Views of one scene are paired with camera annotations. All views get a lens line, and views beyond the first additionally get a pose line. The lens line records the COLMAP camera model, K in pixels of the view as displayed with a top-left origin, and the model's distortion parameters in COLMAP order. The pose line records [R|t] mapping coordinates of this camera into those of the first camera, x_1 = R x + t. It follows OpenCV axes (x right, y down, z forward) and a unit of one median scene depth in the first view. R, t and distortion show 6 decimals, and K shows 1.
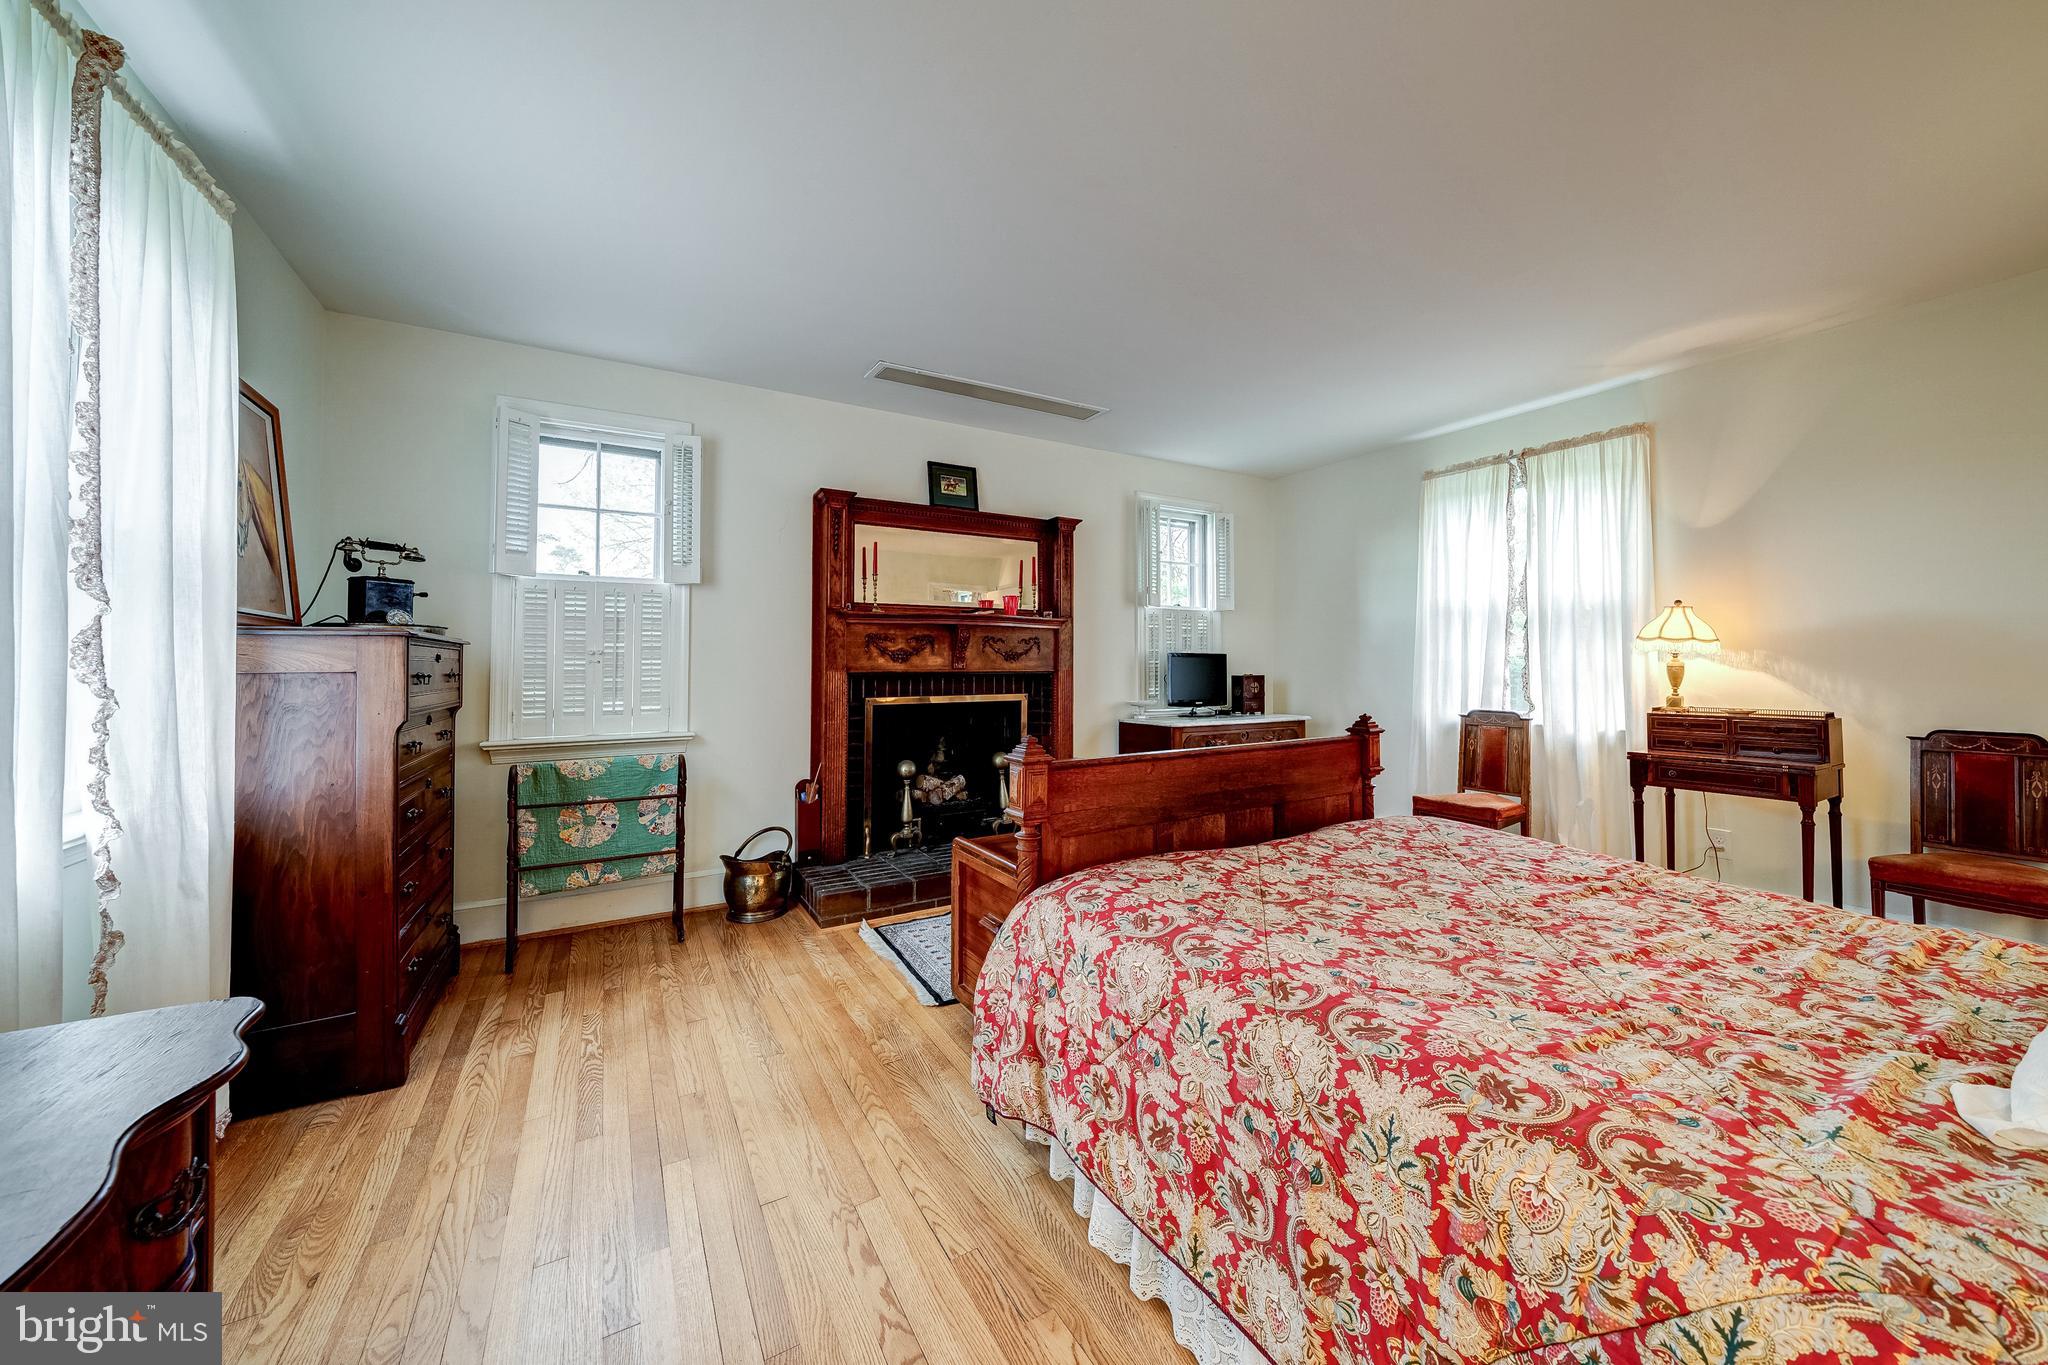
lens RADIAL K [[735.5, 0, 1024.0], [0, 735.5, 682.5], [0, 0, 1]] dist [0.000581, 0.000025]
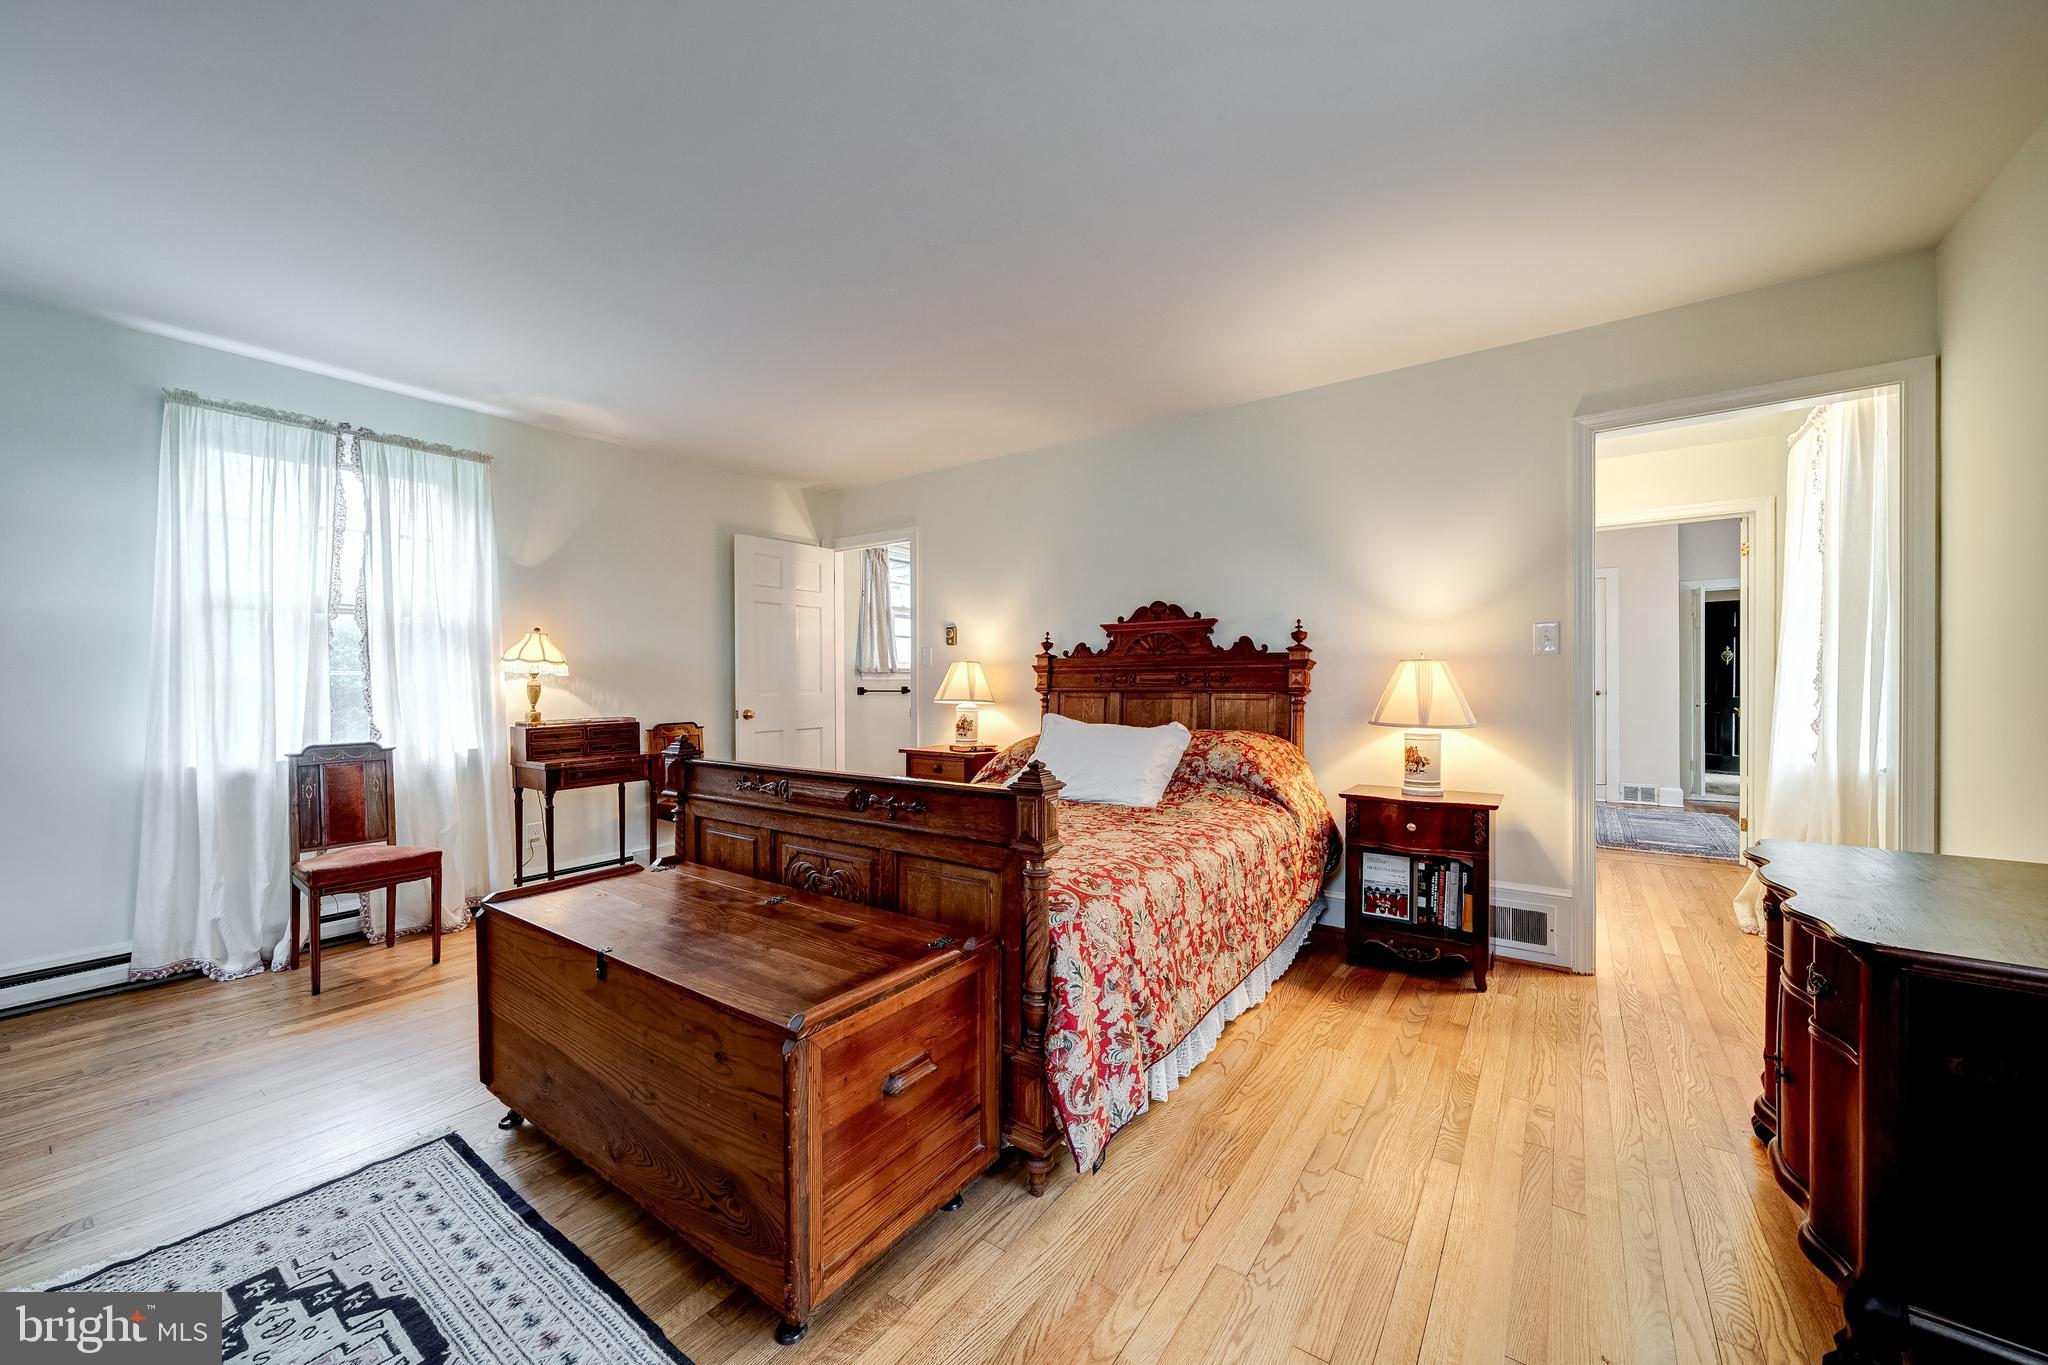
lens RADIAL K [[746.1, 0, 1024.0], [0, 746.1, 682.5], [0, 0, 1]] dist [-0.001537, -0.000097]
pose [[-0.402845, -0.002641, 0.915264, -0.436657], [0.030004, 0.999420, 0.016090, -0.021092], [-0.914776, 0.033944, -0.402532, 0.725305]]
